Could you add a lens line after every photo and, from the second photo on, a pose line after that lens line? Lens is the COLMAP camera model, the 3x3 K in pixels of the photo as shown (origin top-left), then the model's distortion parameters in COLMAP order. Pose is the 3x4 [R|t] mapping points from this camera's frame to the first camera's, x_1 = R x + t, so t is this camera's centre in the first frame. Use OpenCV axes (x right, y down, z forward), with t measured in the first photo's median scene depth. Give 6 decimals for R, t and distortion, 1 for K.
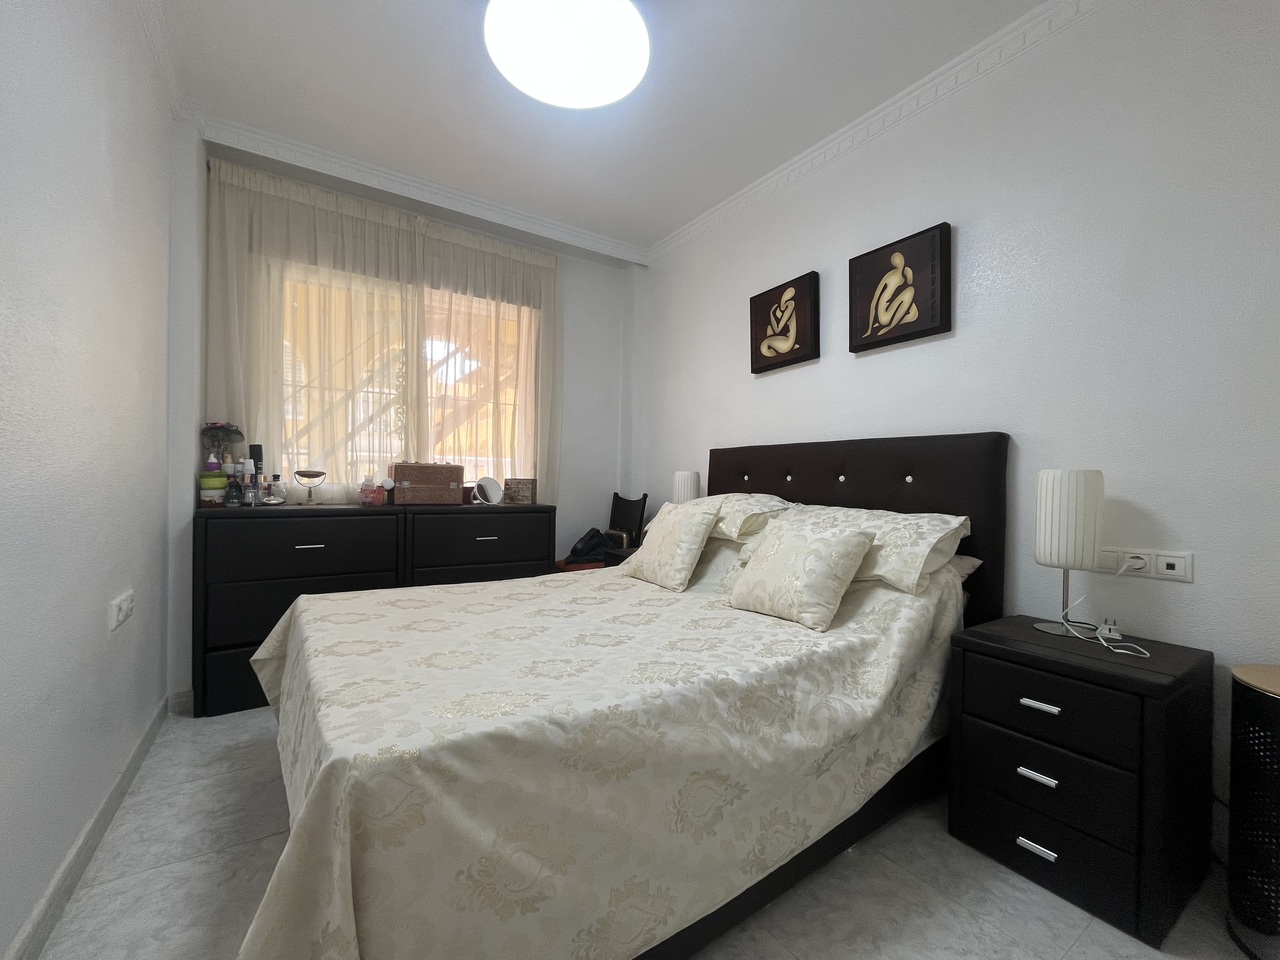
lens RADIAL K [[520.6, 0, 638.9], [0, 520.6, 475.8], [0, 0, 1]] dist [-0.001431, -0.000594]
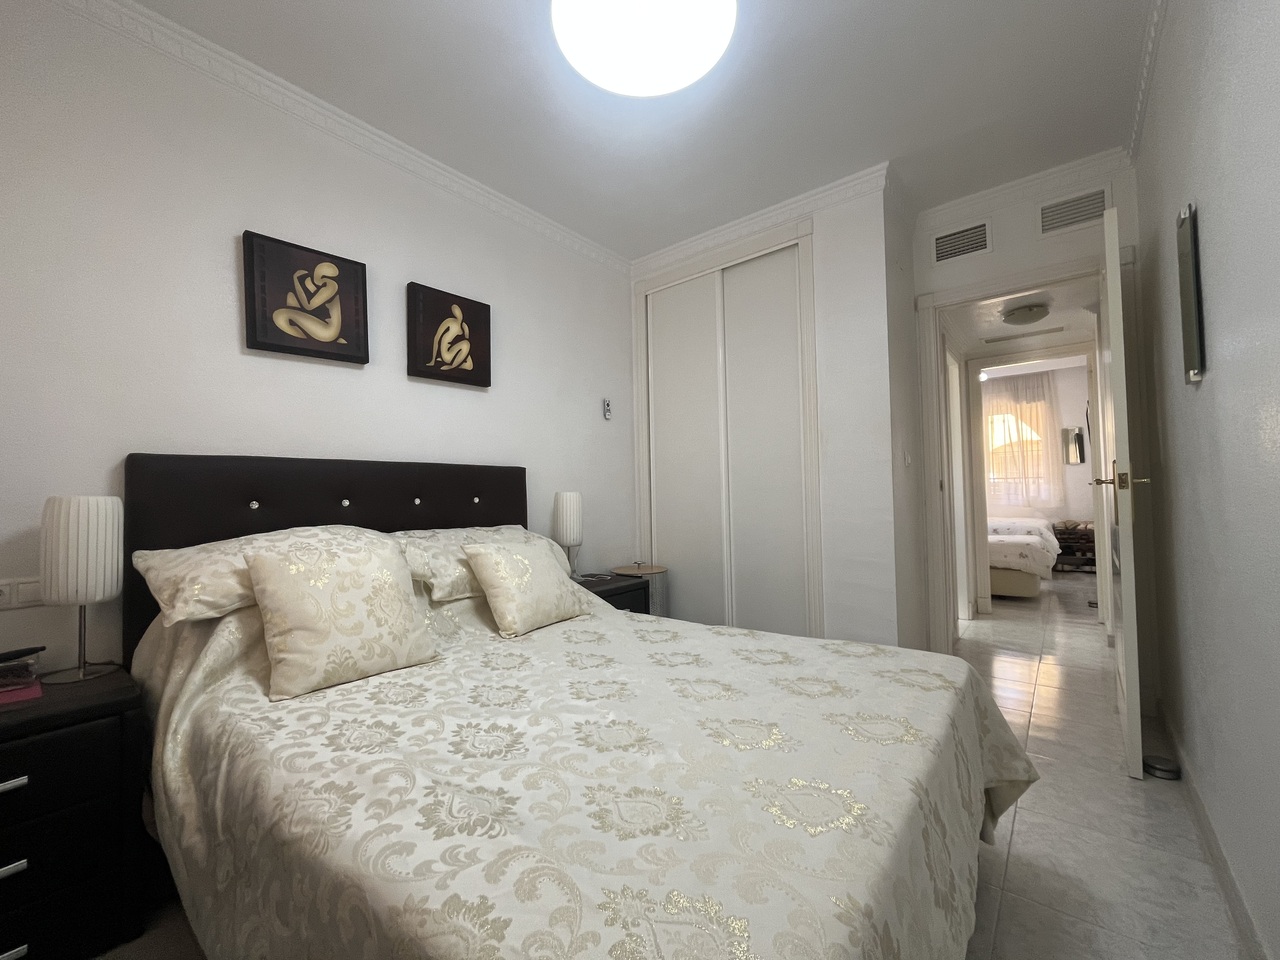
lens RADIAL K [[520.6, 0, 635.6], [0, 520.6, 476.9], [0, 0, 1]] dist [-0.001431, -0.000594]
pose [[-0.275988, 0.026083, 0.960807, -3.114113], [0.006888, 0.999660, -0.025159, -0.060430], [-0.961136, -0.000325, -0.276074, 4.045681]]
